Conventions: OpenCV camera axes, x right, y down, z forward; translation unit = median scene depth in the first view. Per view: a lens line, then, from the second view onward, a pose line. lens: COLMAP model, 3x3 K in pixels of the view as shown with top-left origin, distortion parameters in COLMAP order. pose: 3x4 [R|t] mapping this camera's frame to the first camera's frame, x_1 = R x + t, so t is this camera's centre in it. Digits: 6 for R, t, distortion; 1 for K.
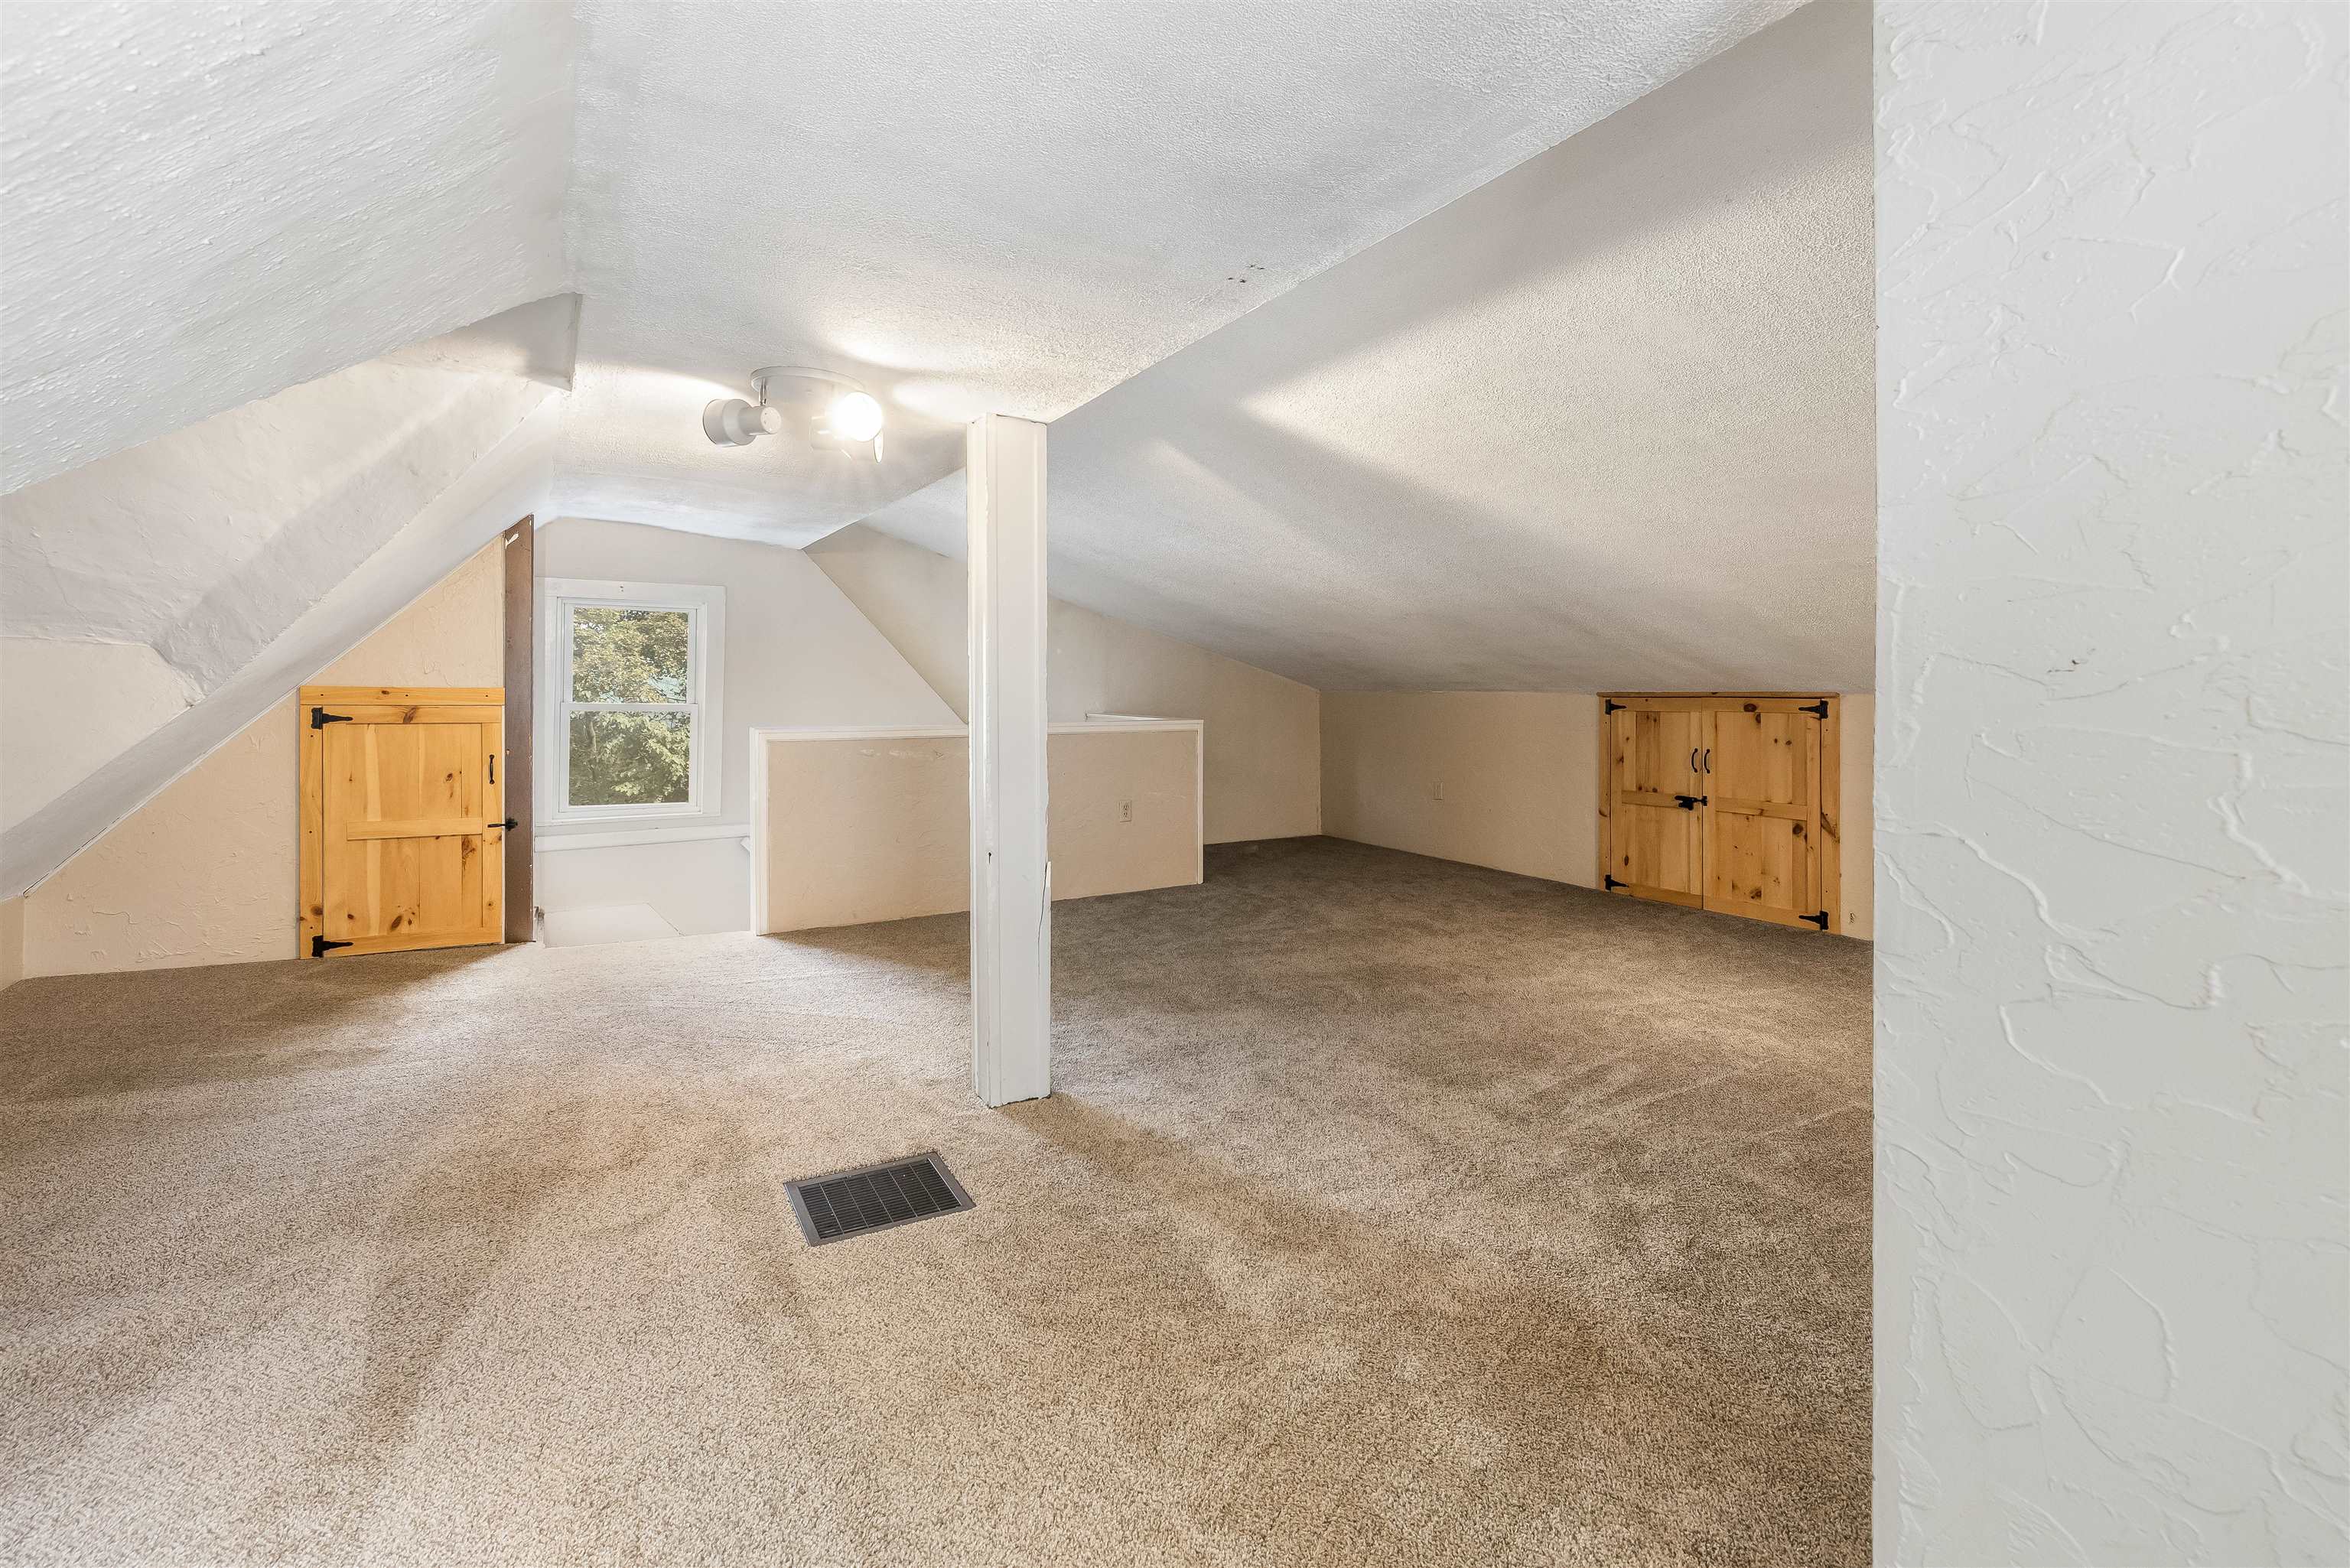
lens RADIAL K [[1038.7, 0, 1151.7], [0, 1038.7, 696.4], [0, 0, 1]] dist [-0.000386, 0.001140]
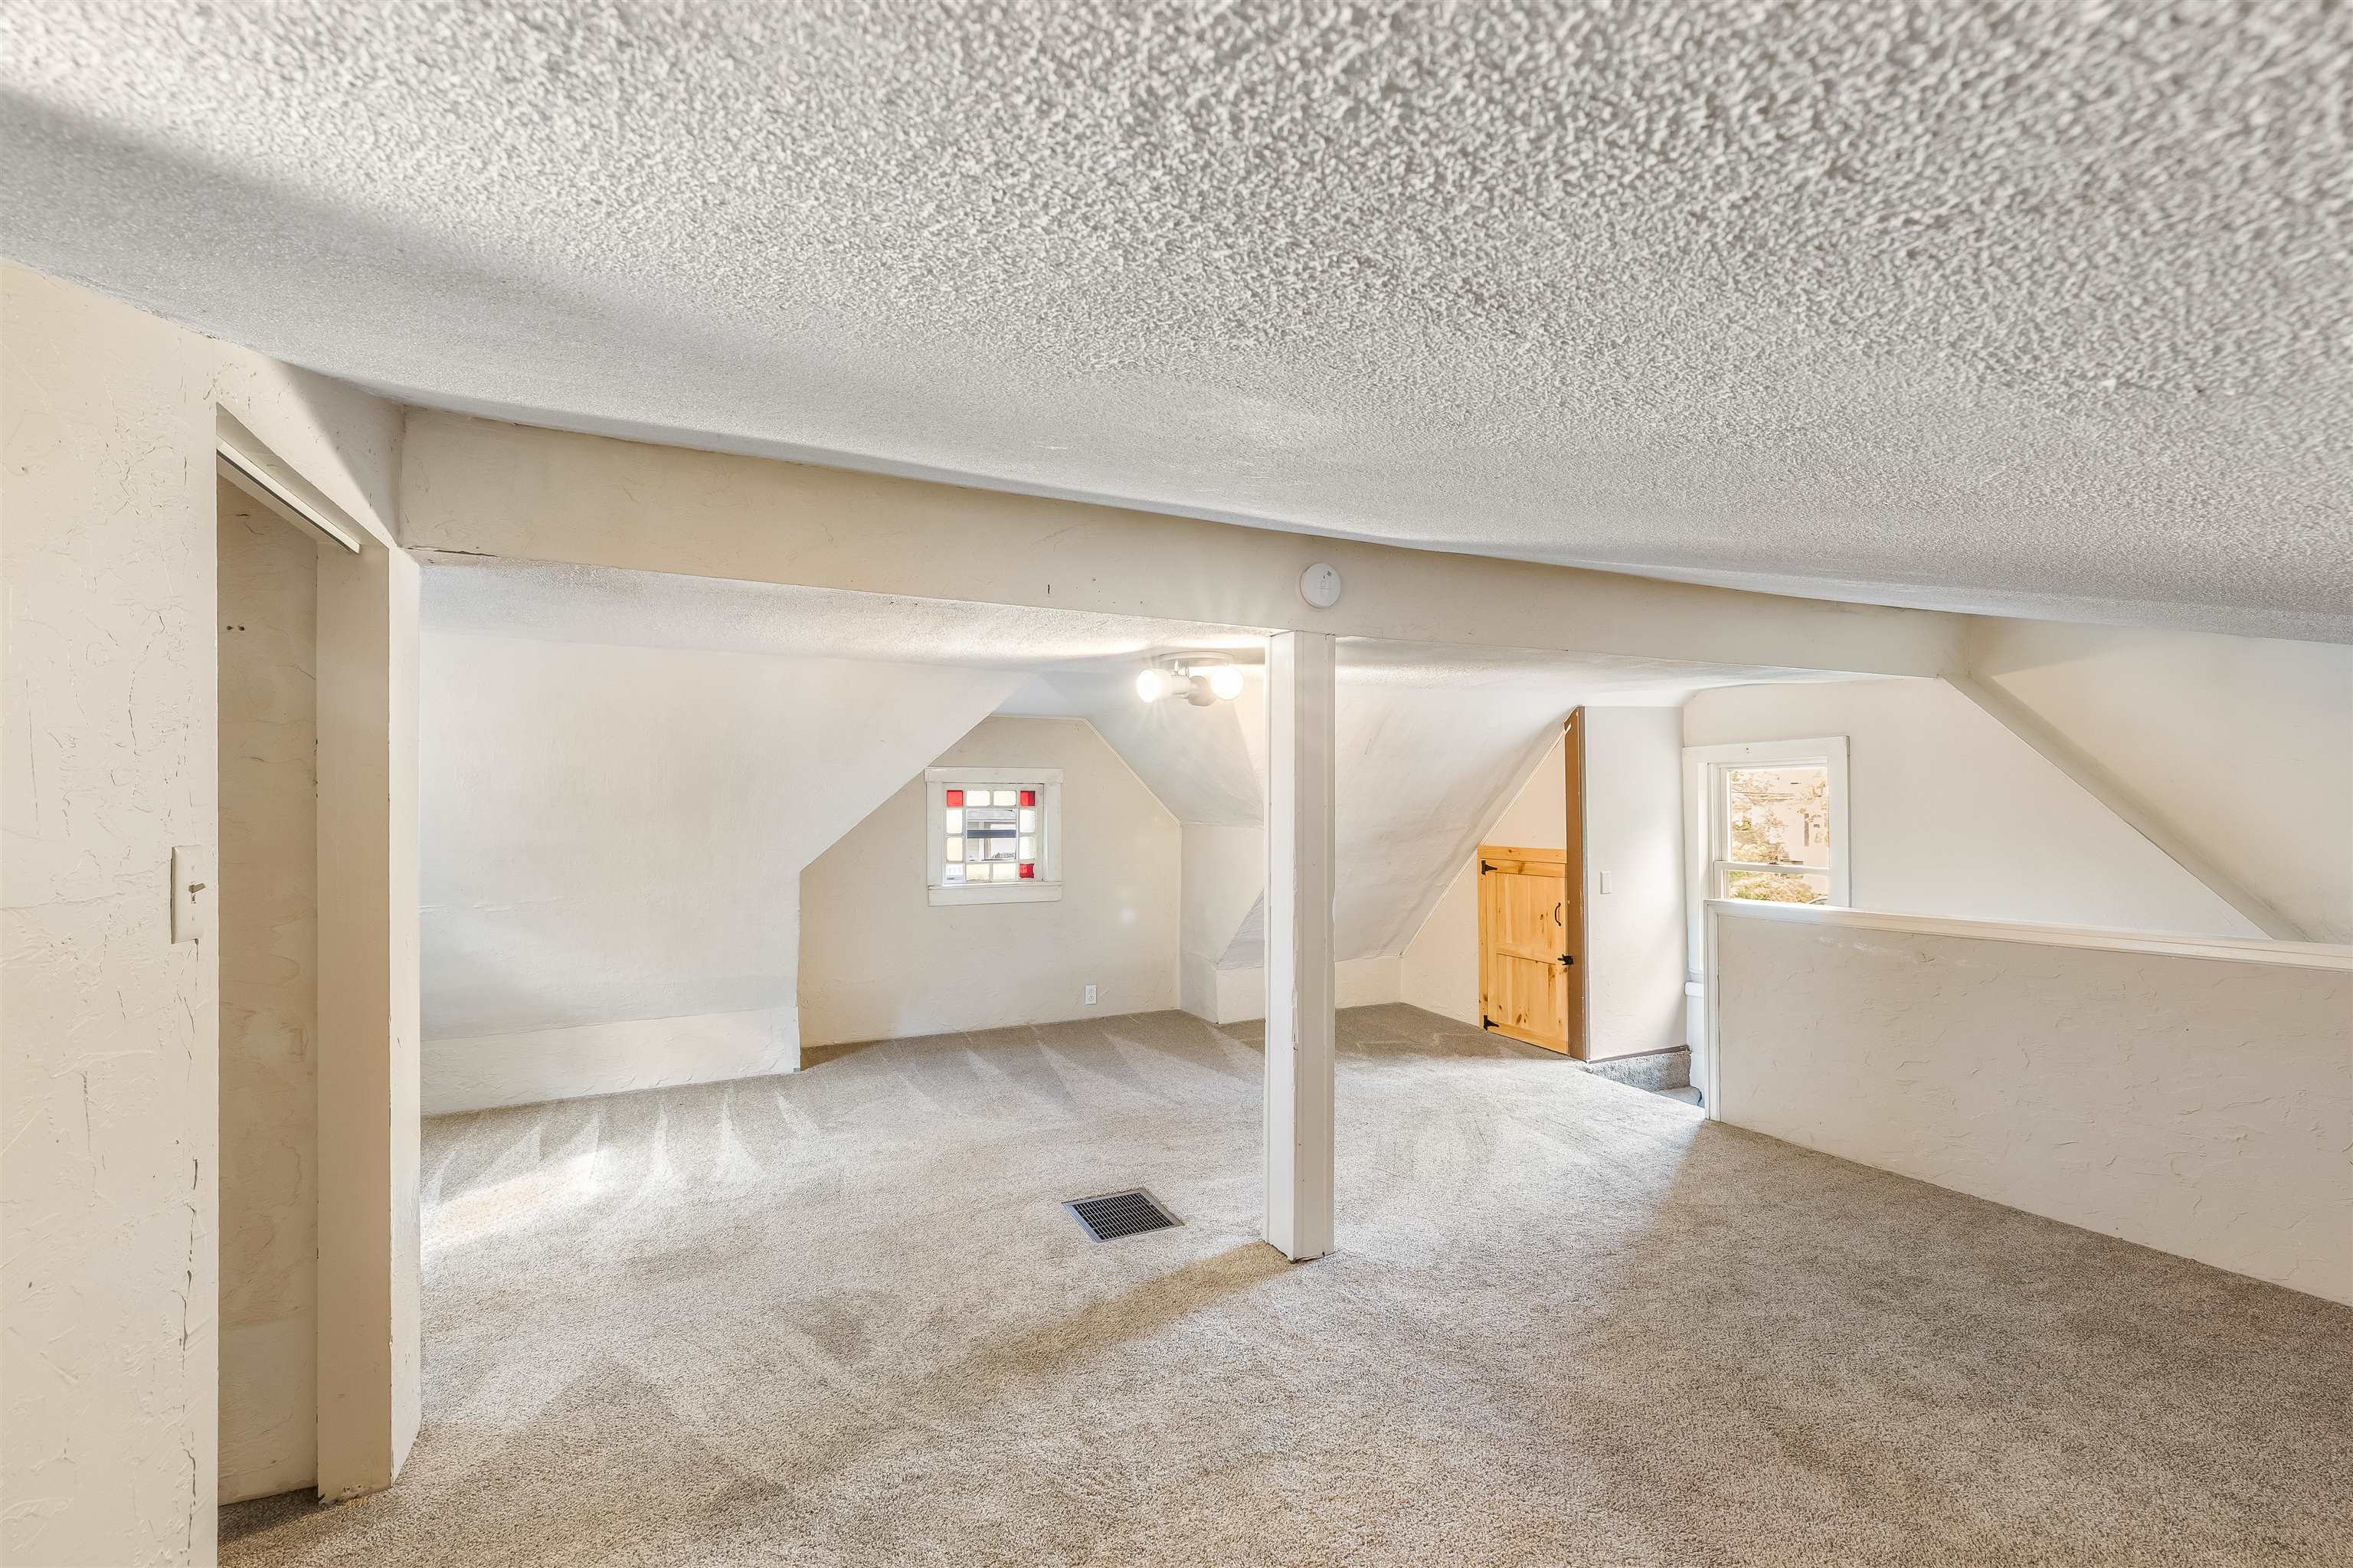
lens RADIAL K [[1040.1, 0, 1181.7], [0, 1040.1, 802.8], [0, 0, 1]] dist [-0.000386, 0.001140]
pose [[-0.092847, -0.011276, -0.995617, 0.695049], [0.001159, 0.999934, -0.011433, -0.052842], [0.995680, -0.002215, -0.092828, 0.694892]]
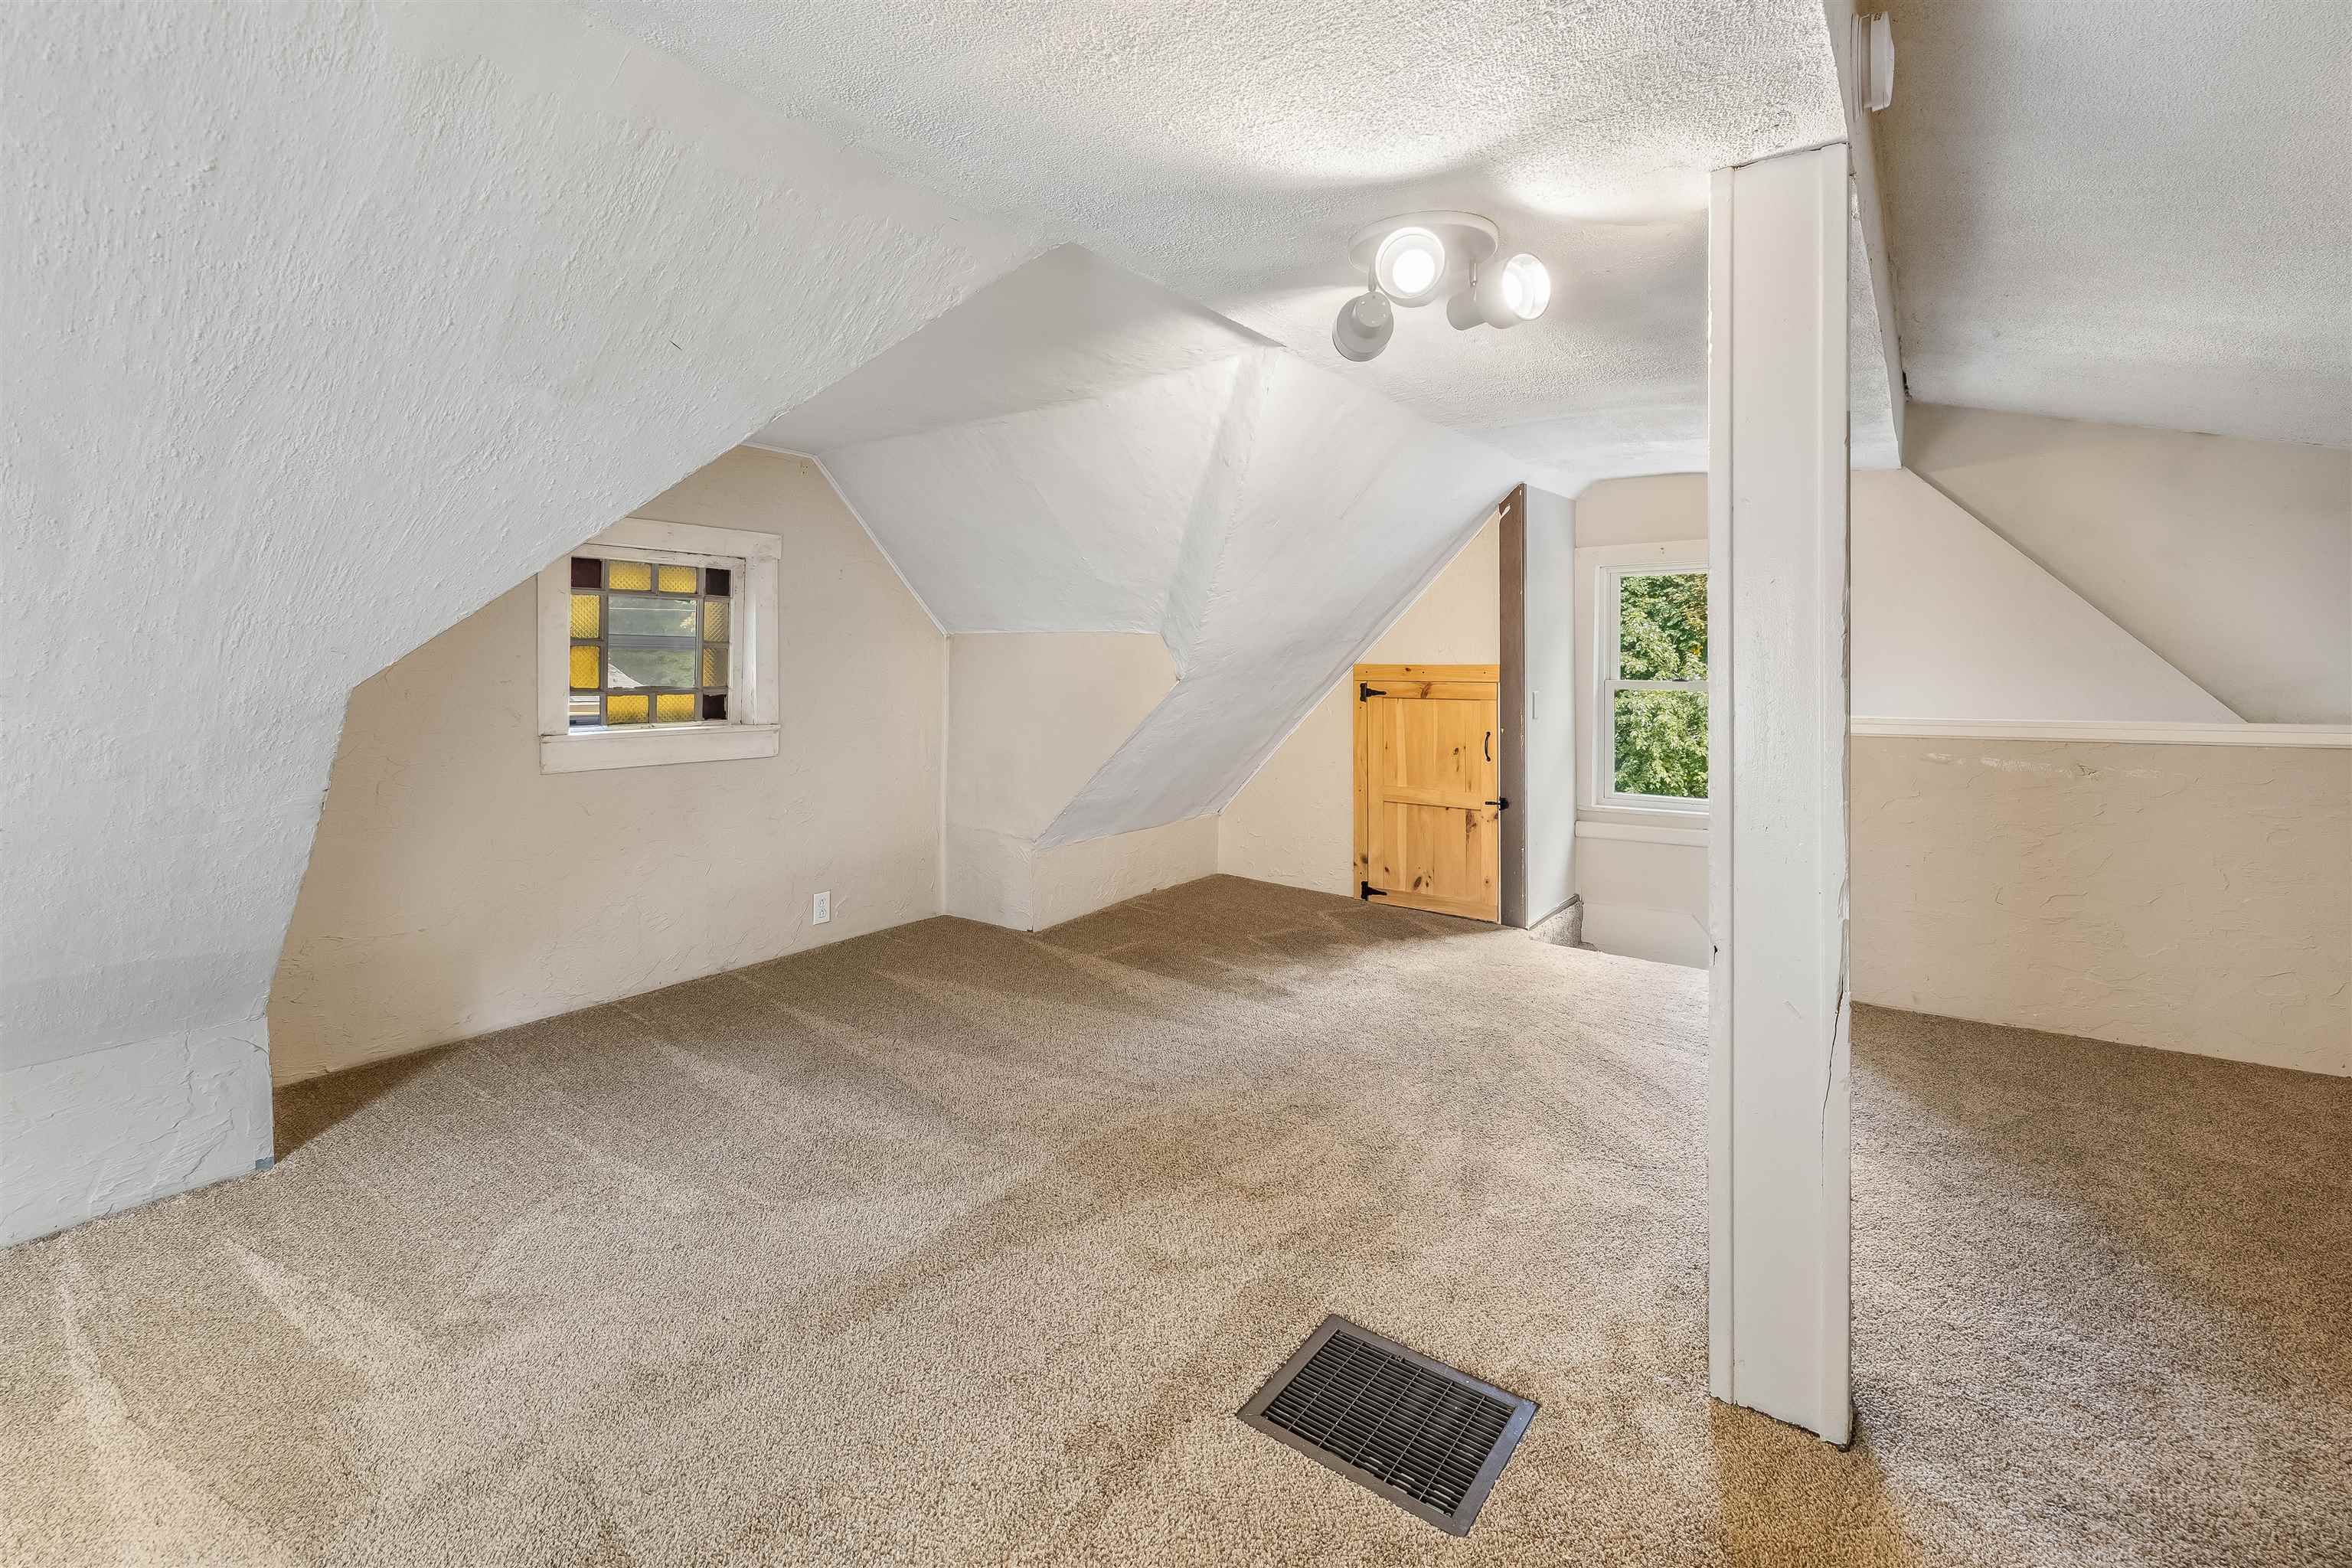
lens RADIAL K [[1039.6, 0, 1159.6], [0, 1039.6, 677.5], [0, 0, 1]] dist [-0.000386, 0.001140]
pose [[0.387895, 0.001330, -0.921703, 0.168597], [0.001991, 0.999995, 0.002281, 0.001592], [0.921702, -0.002720, 0.387890, 0.338214]]
